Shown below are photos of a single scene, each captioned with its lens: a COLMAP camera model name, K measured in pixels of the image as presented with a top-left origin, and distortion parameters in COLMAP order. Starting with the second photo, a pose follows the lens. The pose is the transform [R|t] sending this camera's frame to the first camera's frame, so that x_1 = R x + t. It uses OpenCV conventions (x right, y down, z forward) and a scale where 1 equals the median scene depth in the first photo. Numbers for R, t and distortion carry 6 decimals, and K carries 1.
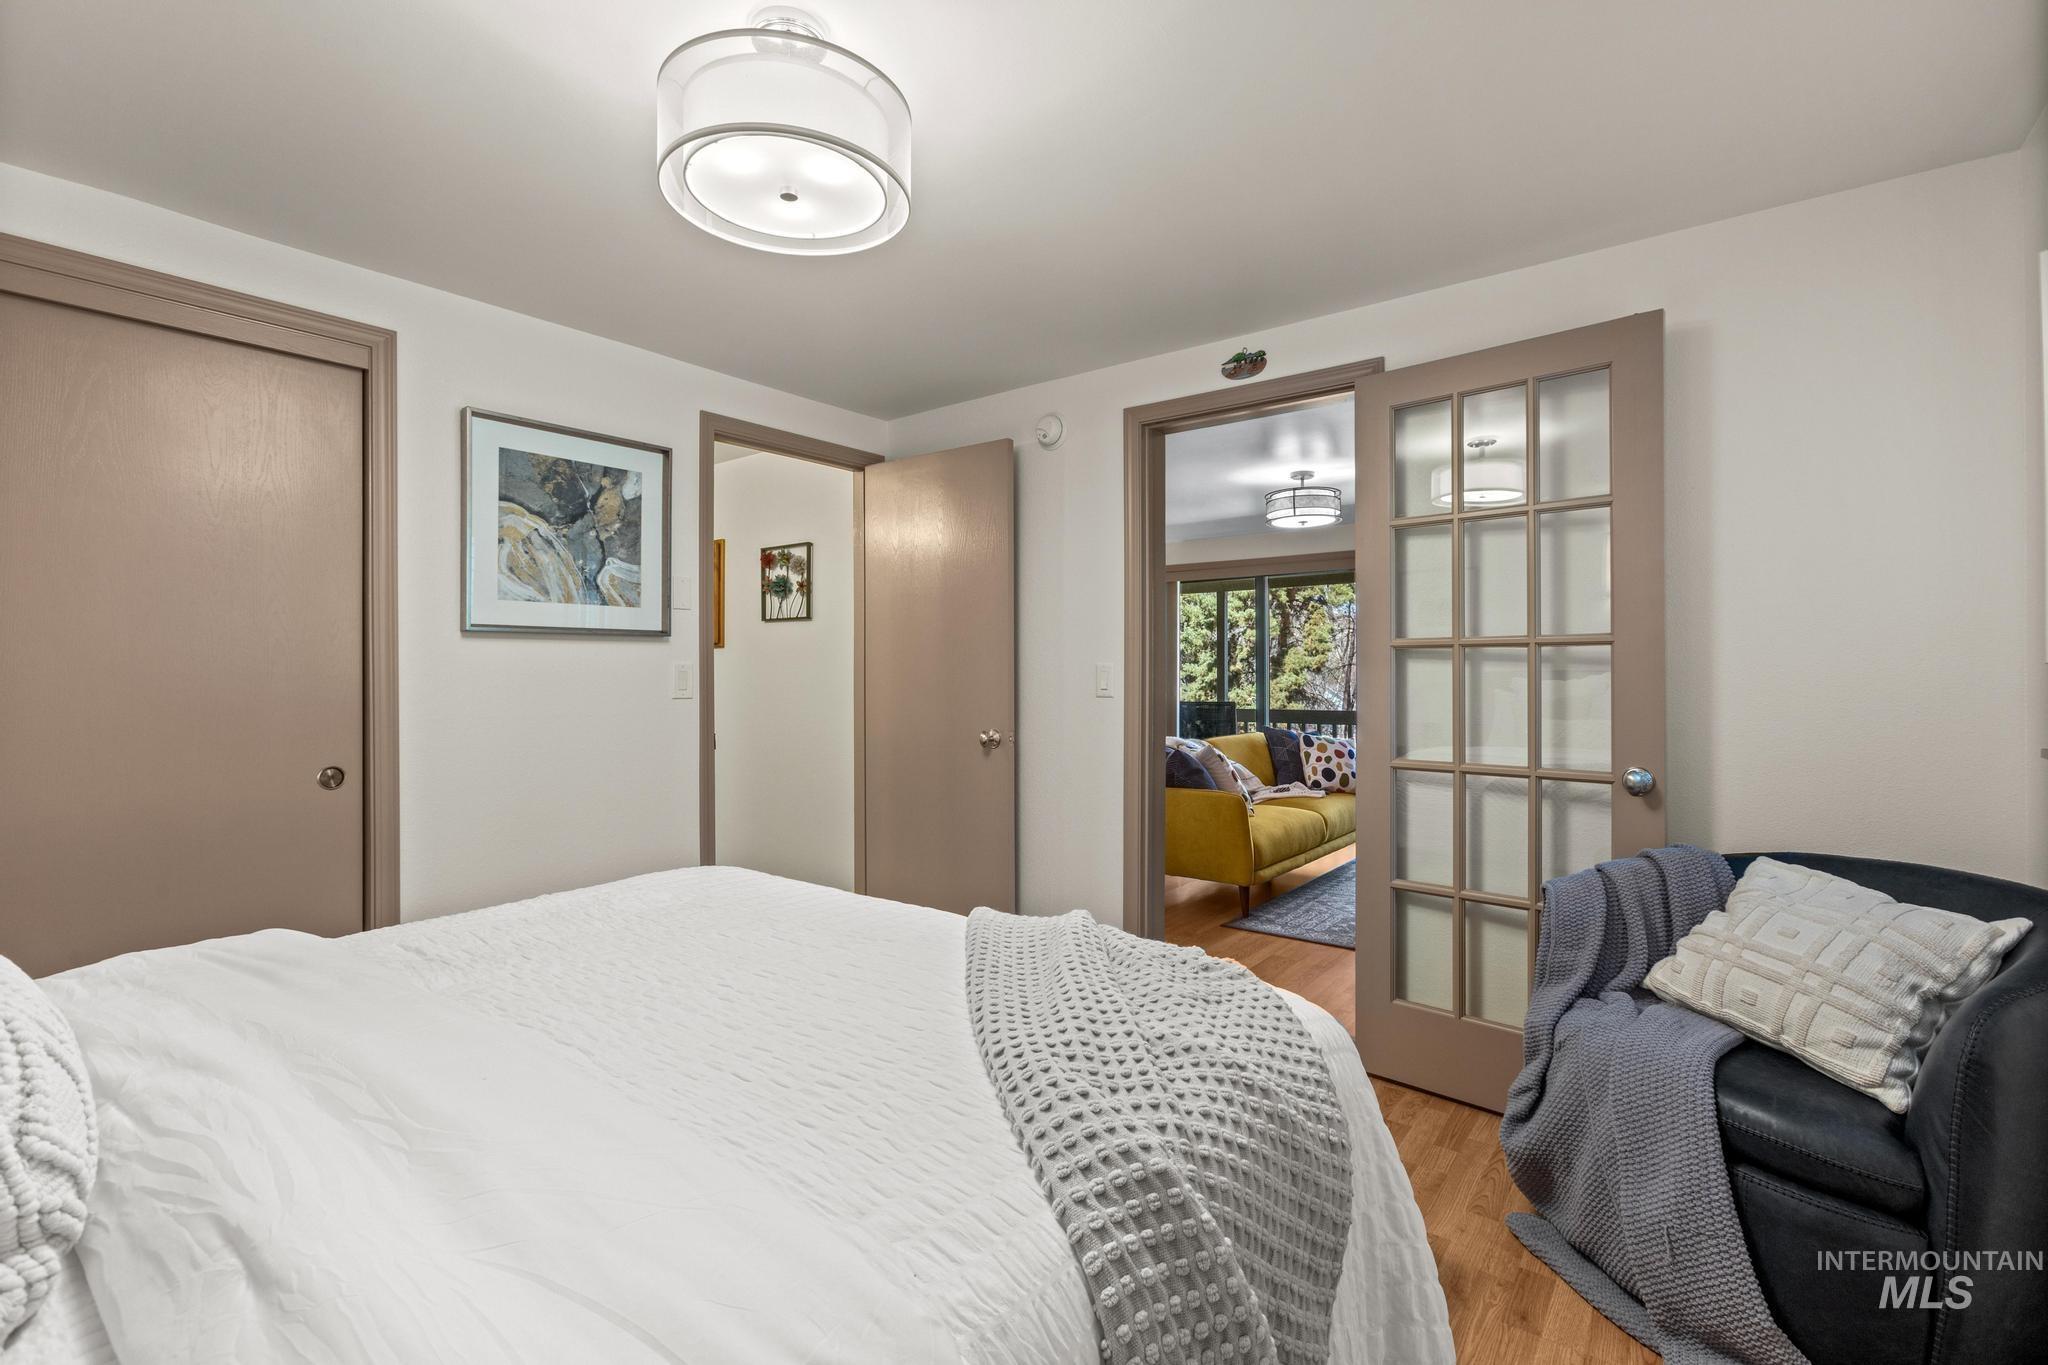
lens RADIAL K [[906.6, 0, 1031.9], [0, 906.6, 687.8], [0, 0, 1]] dist [-0.024032, 0.000257]
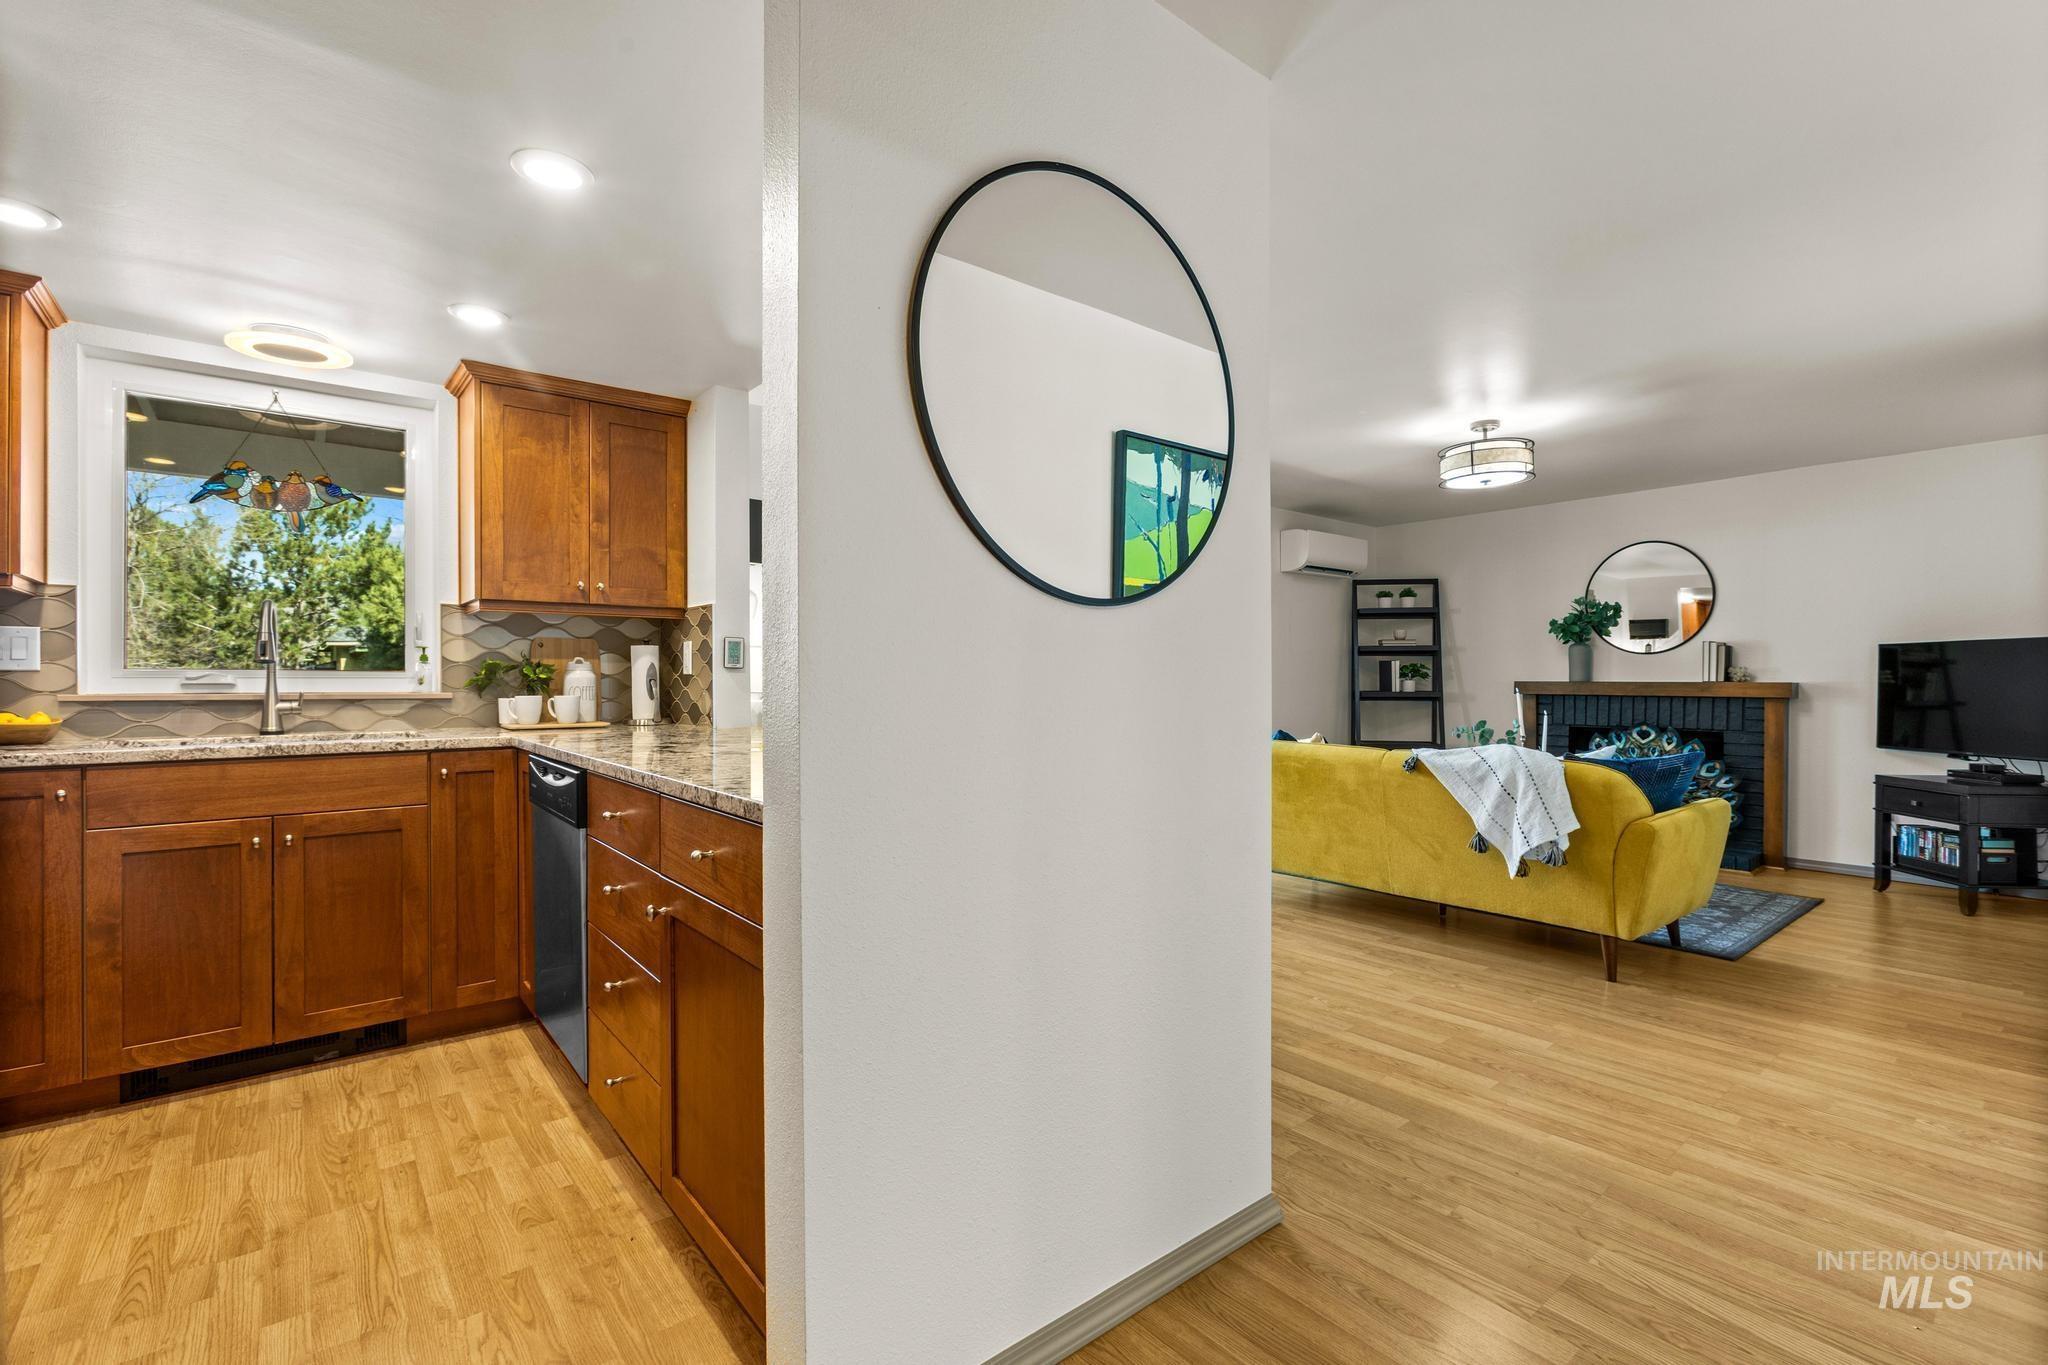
lens RADIAL K [[913.7, 0, 1059.0], [0, 913.7, 683.5], [0, 0, 1]] dist [0.012892, 0.000276]
pose [[0.203597, 0.001400, 0.979054, -0.547118], [0.016435, 0.999853, -0.004848, 0.004054], [-0.978917, 0.017078, 0.203544, 1.076452]]
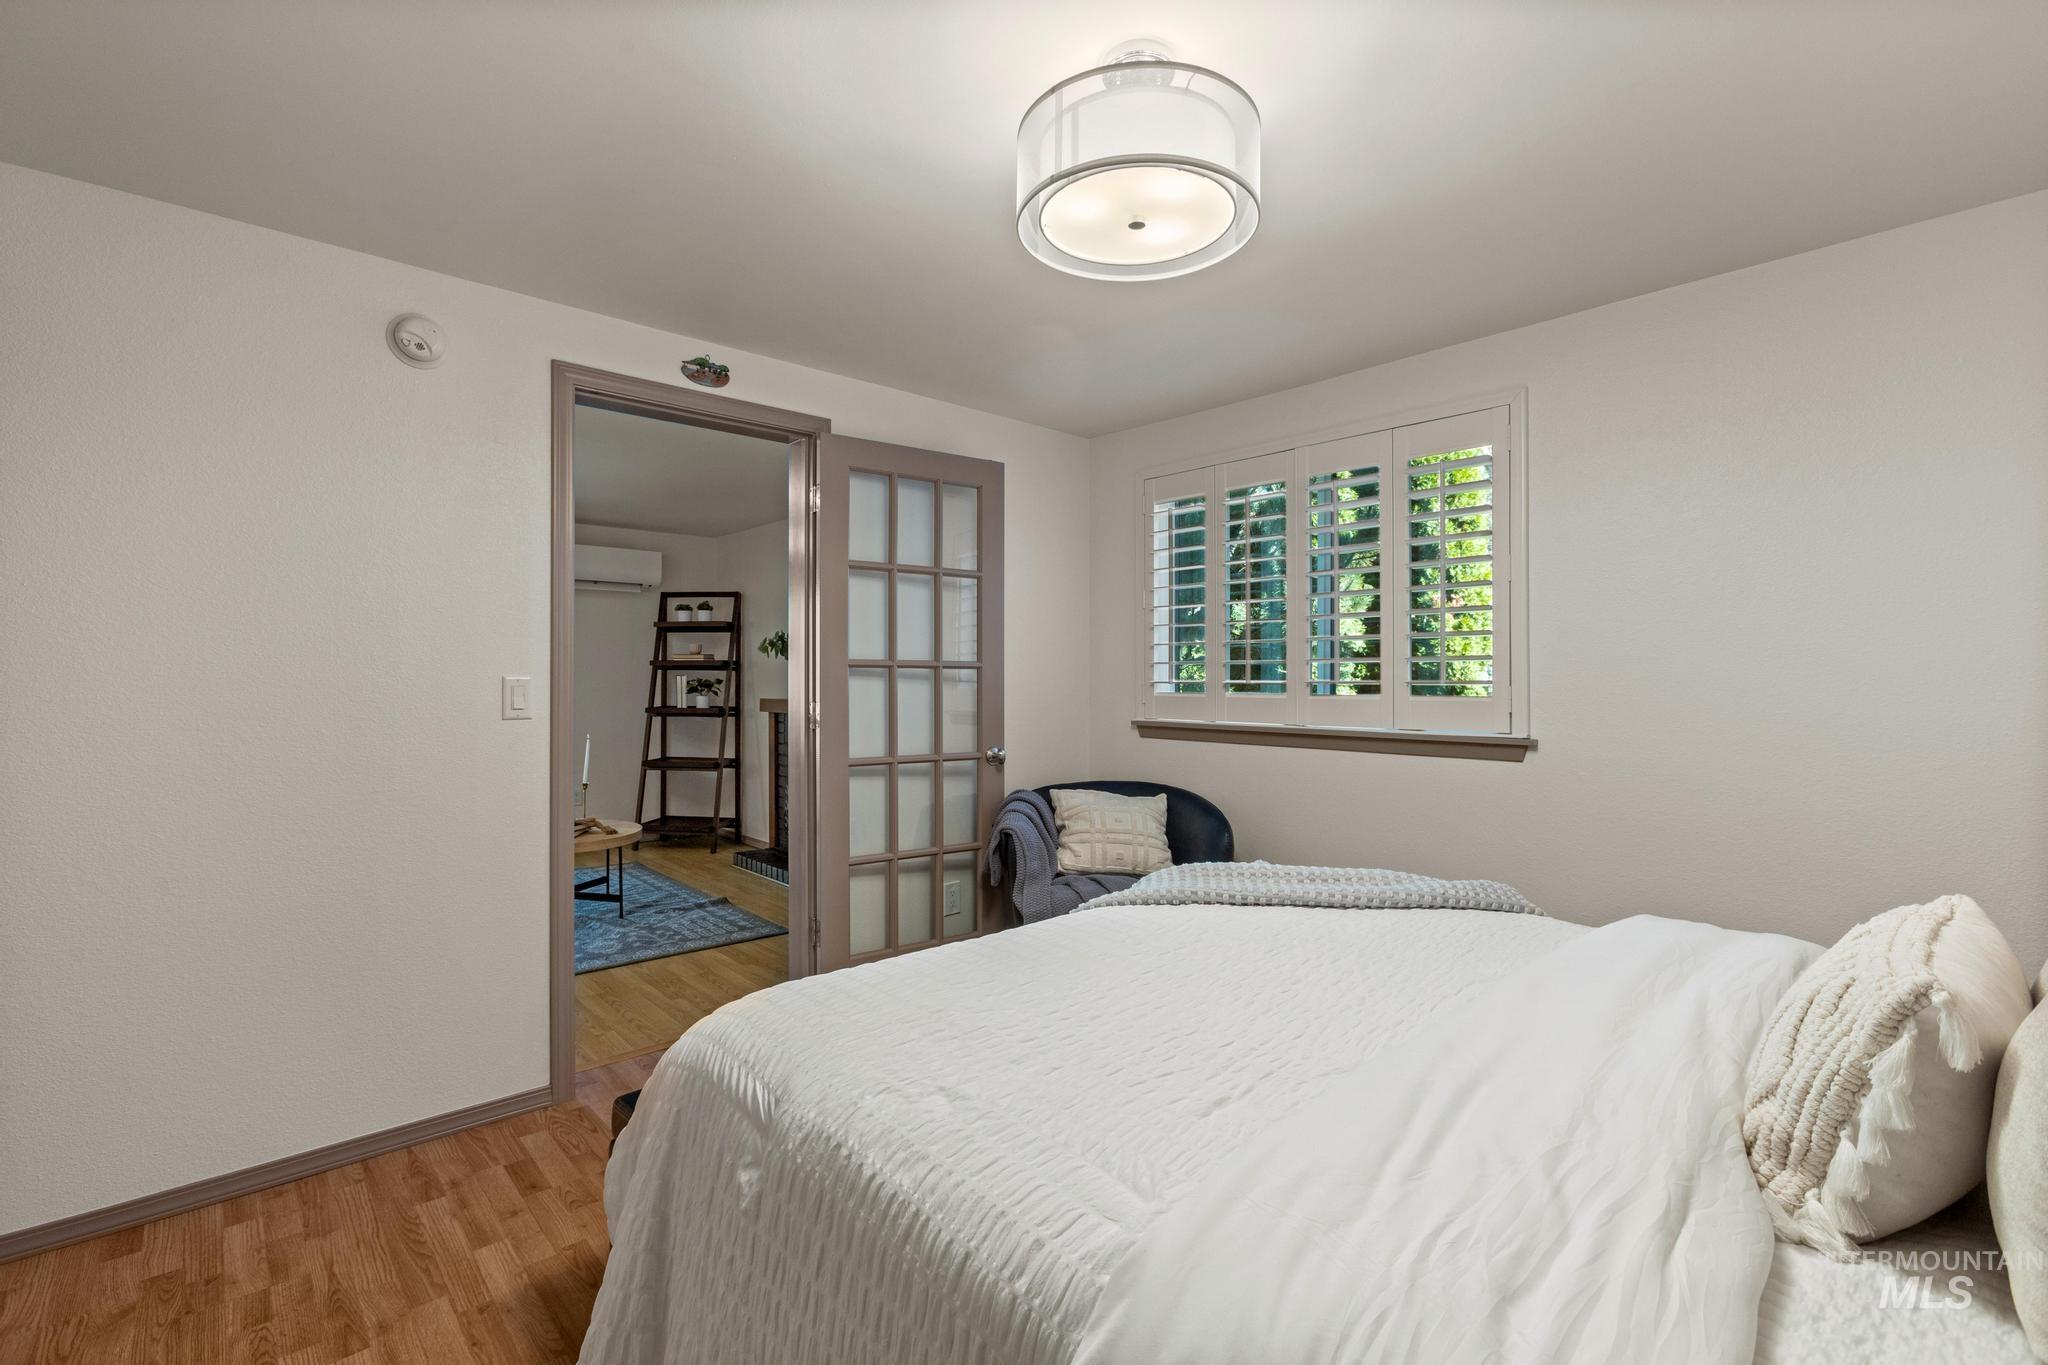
lens RADIAL K [[906.6, 0, 1031.9], [0, 906.6, 687.8], [0, 0, 1]] dist [-0.024032, 0.000257]
pose [[0.176566, -0.006627, 0.984266, -0.344764], [0.012473, 0.999912, 0.004494, -0.008134], [-0.984210, 0.011483, 0.176633, 0.250512]]
